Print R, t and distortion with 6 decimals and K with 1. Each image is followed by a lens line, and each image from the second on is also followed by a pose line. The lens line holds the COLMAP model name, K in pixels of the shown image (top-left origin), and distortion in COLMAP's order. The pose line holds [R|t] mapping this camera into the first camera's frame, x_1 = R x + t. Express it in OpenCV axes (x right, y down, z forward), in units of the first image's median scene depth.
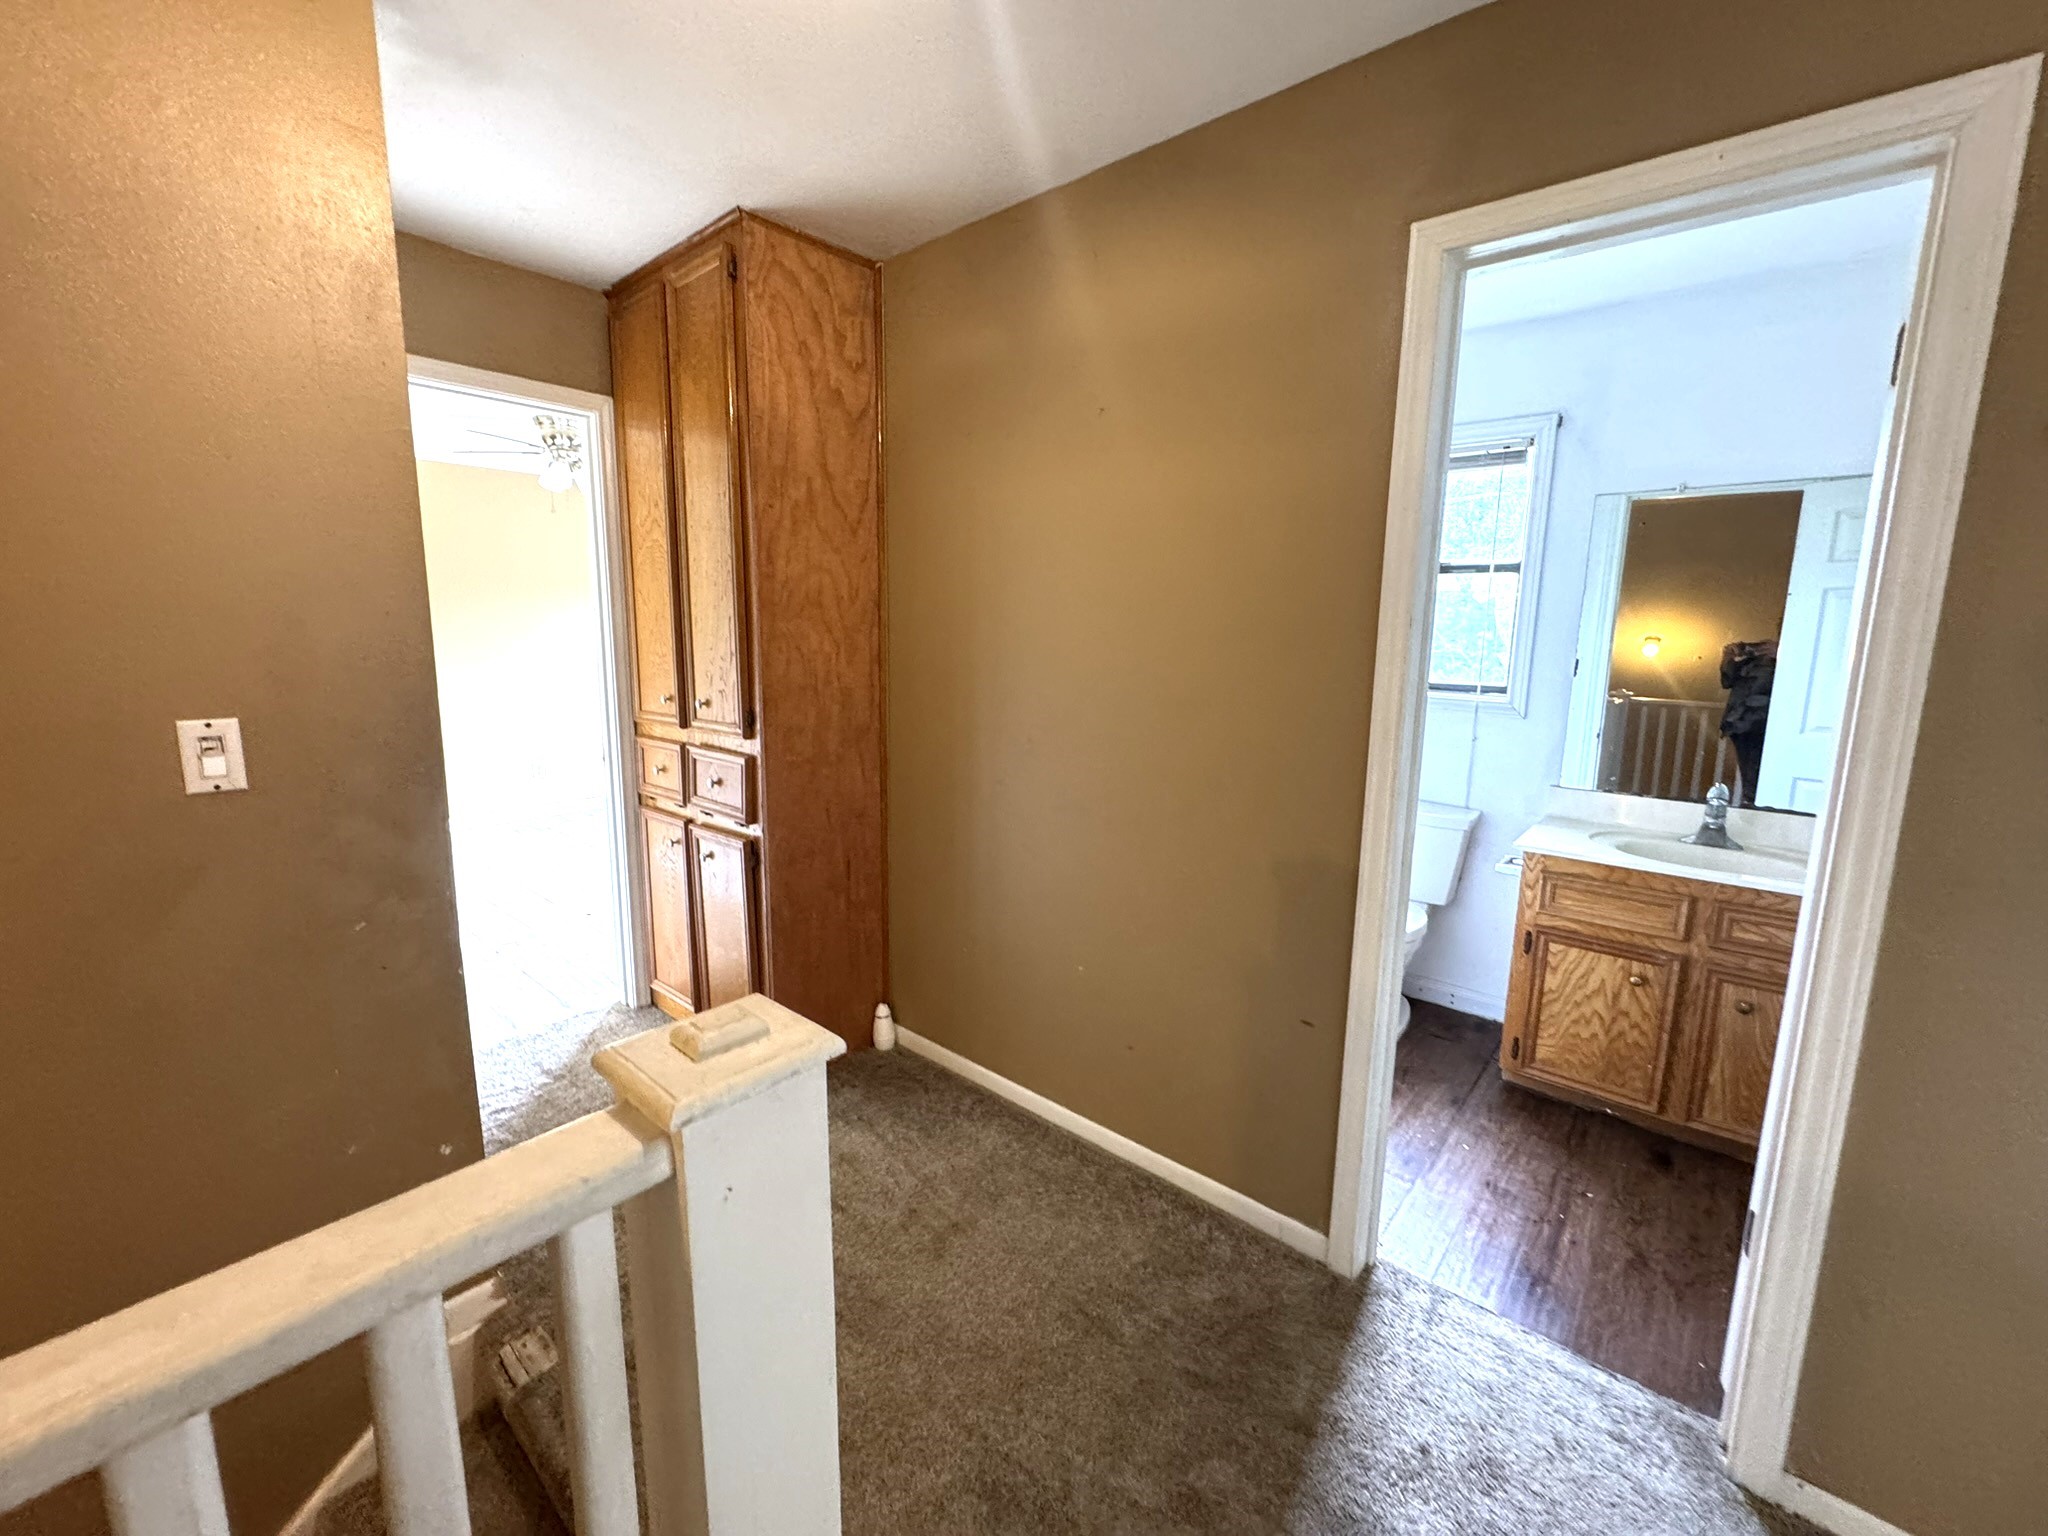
lens RADIAL K [[818.6, 0, 1024.0], [0, 818.6, 768.0], [0, 0, 1]] dist [-0.000114, 0.000208]
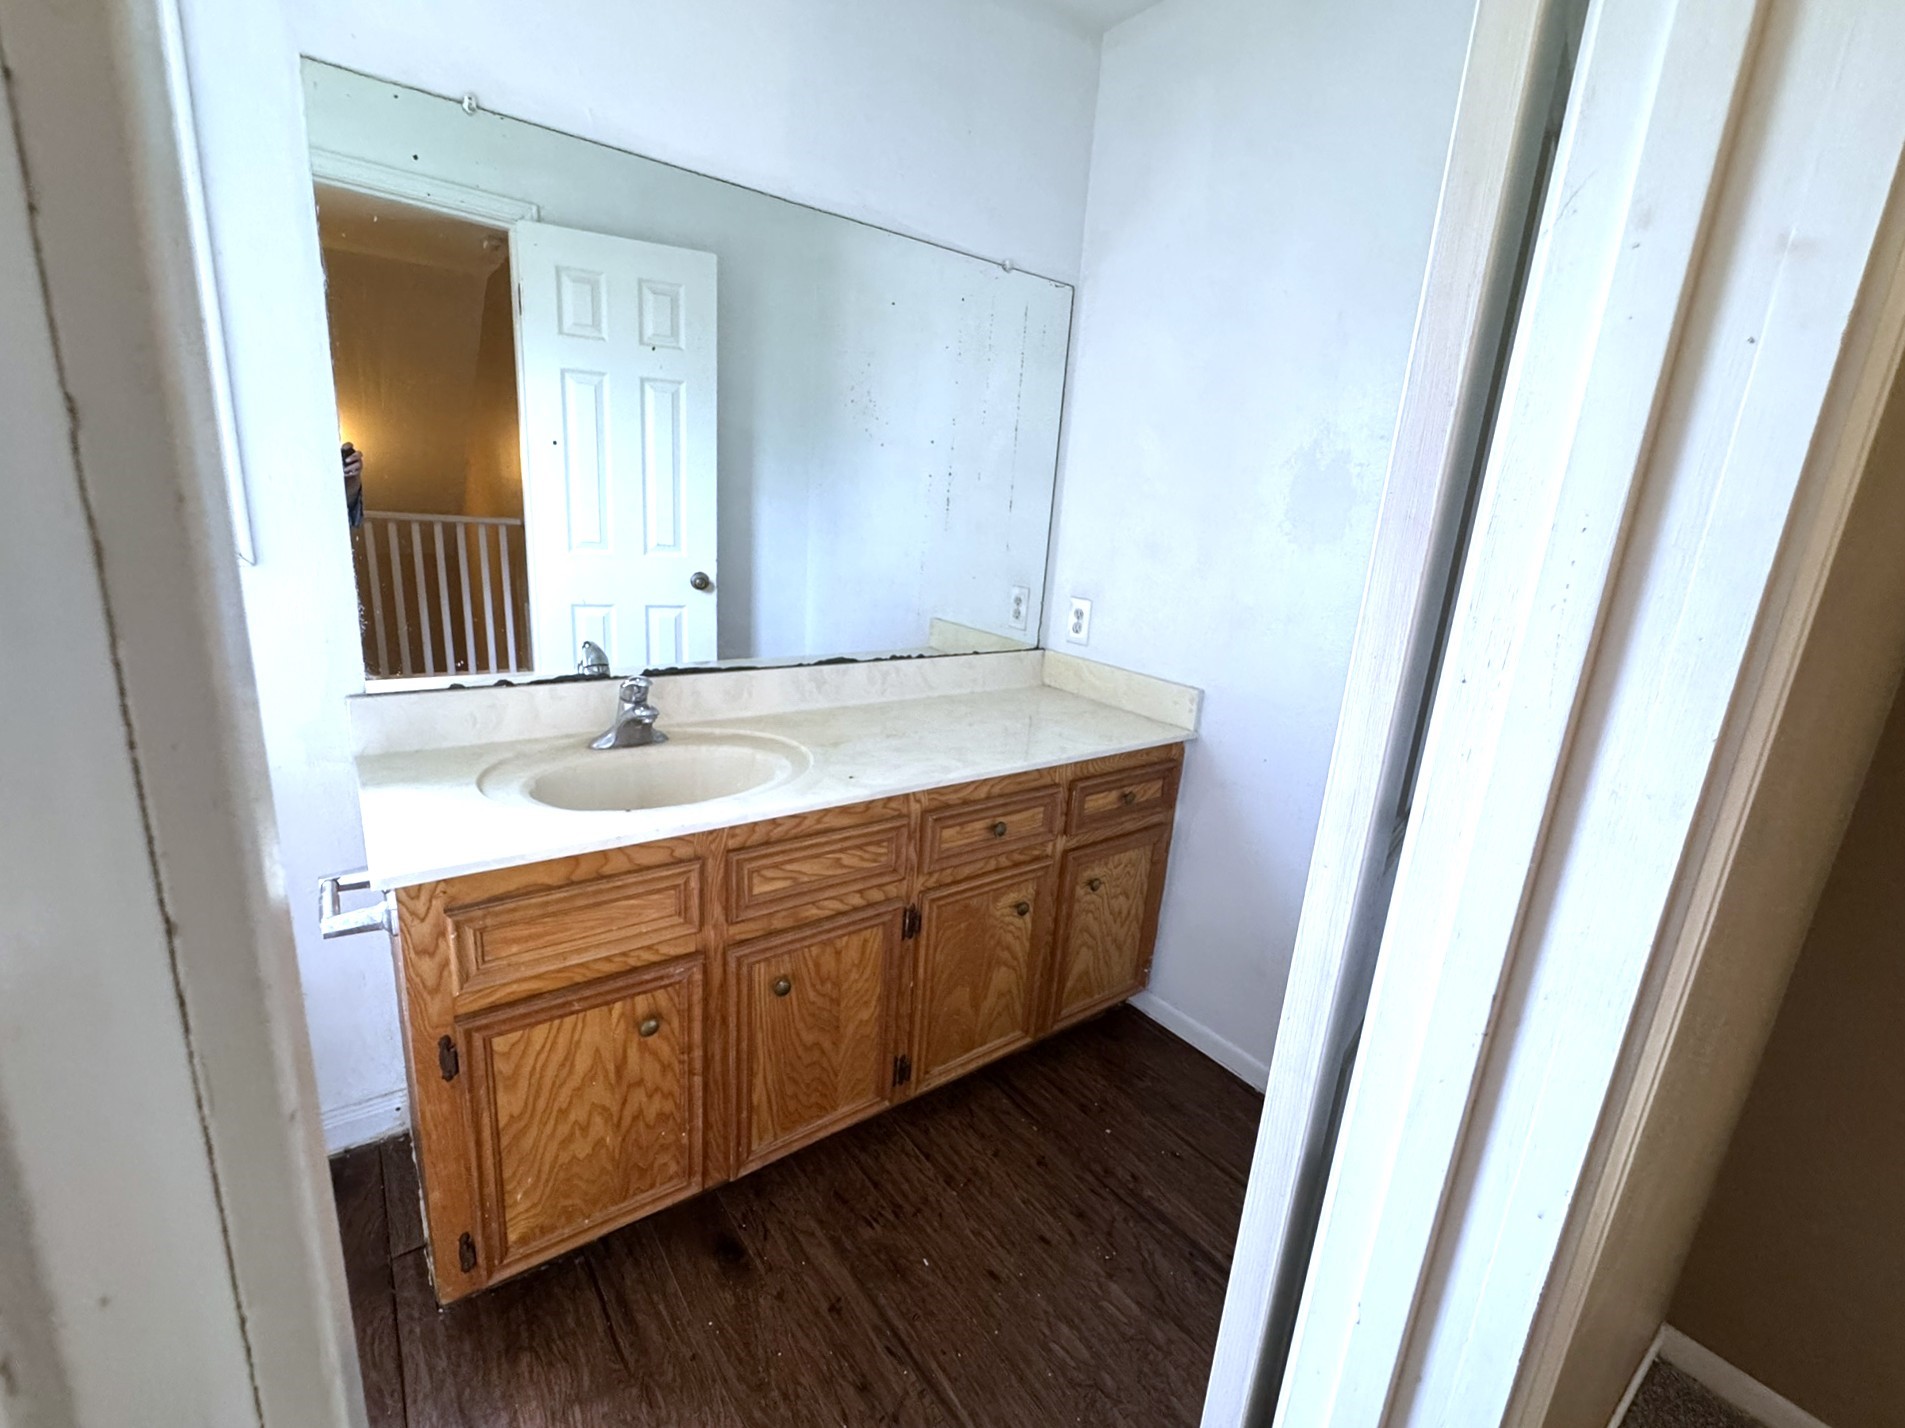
lens RADIAL K [[826.1, 0, 952.5], [0, 826.1, 714.0], [0, 0, 1]] dist [0.001154, 0.000061]
pose [[0.225218, -0.246868, 0.942514, 0.297315], [0.093093, 0.968394, 0.231401, -0.058891], [-0.969851, 0.035626, 0.241081, 0.623739]]
